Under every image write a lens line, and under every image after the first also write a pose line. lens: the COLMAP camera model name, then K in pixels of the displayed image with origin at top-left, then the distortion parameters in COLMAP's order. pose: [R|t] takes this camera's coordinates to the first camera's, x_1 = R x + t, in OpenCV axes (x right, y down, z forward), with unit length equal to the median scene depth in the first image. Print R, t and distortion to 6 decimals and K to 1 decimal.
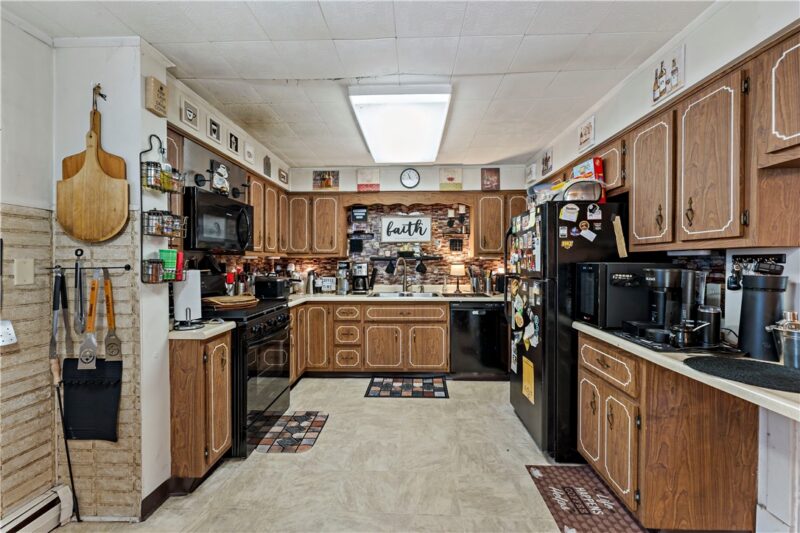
lens RADIAL K [[319.2, 0, 401.5], [0, 319.2, 273.1], [0, 0, 1]] dist [-0.000520, -0.000226]
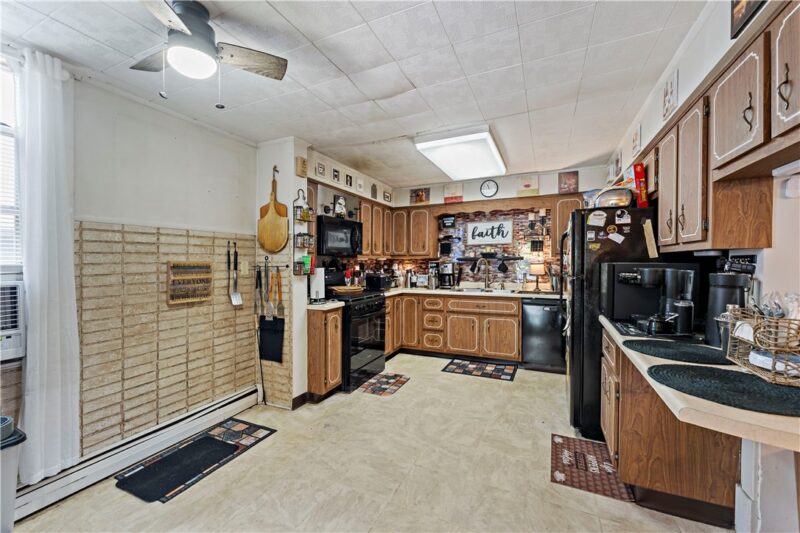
lens RADIAL K [[319.2, 0, 401.5], [0, 319.2, 273.1], [0, 0, 1]] dist [-0.000520, -0.000226]
pose [[0.923712, 0.009980, -0.382958, 0.321738], [-0.009502, 0.999950, 0.003140, 0.007084], [0.382970, 0.000738, 0.923761, -0.313074]]
